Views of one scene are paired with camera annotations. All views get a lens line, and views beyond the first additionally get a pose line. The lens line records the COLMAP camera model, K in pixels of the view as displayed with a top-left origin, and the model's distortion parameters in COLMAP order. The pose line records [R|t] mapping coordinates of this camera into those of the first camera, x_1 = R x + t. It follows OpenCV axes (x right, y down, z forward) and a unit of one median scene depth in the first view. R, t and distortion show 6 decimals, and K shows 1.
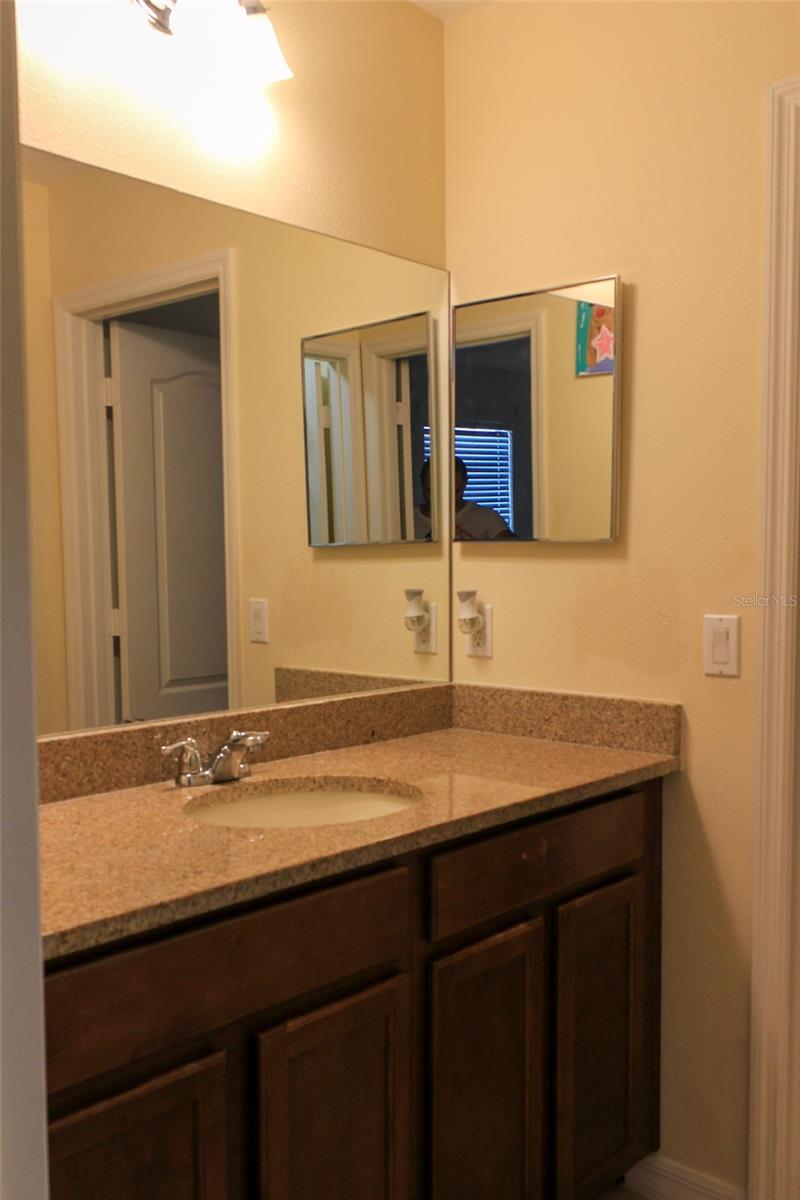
lens RADIAL K [[1093.1, 0, 400.0], [0, 1093.1, 600.0], [0, 0, 1]] dist [-0.004608, 0.001850]
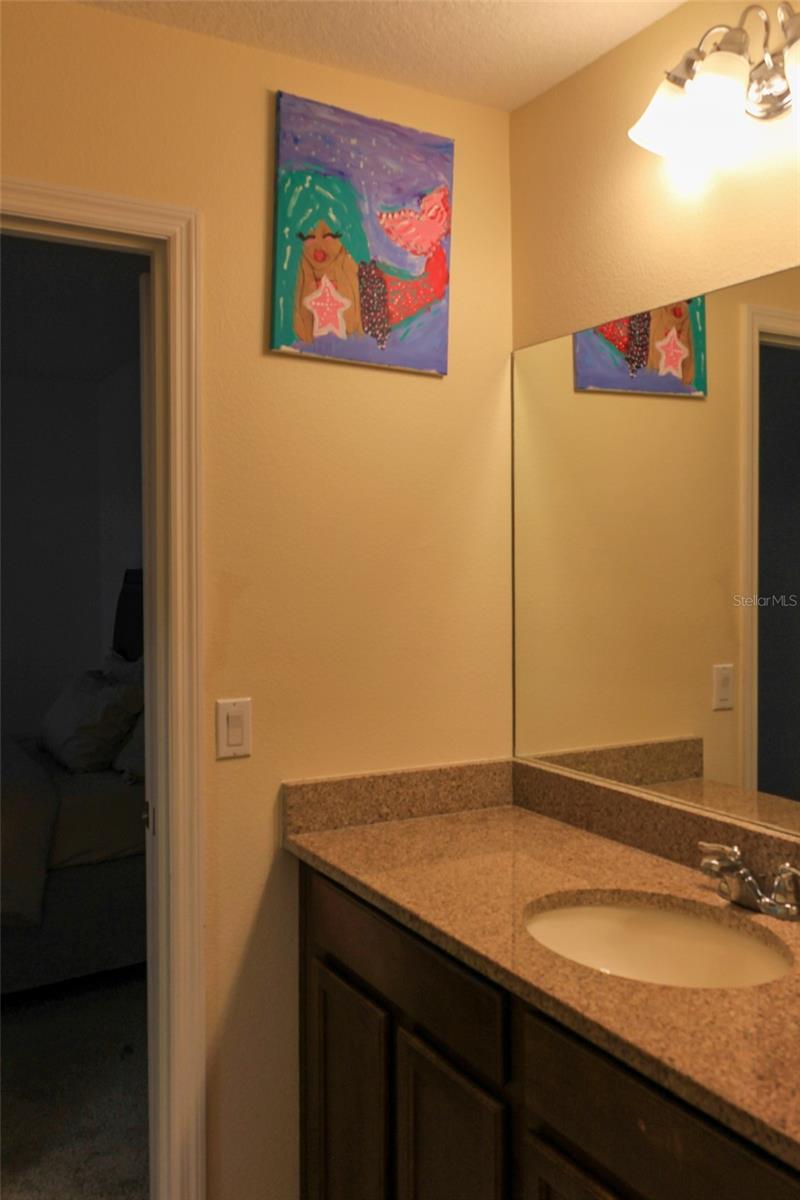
lens RADIAL K [[1093.1, 0, 400.0], [0, 1093.1, 600.0], [0, 0, 1]] dist [-0.004608, 0.001850]
pose [[-0.353352, 0.036996, -0.934759, 0.855966], [-0.033031, 0.998101, 0.051989, -0.135509], [0.934907, 0.049246, -0.351459, 1.162877]]
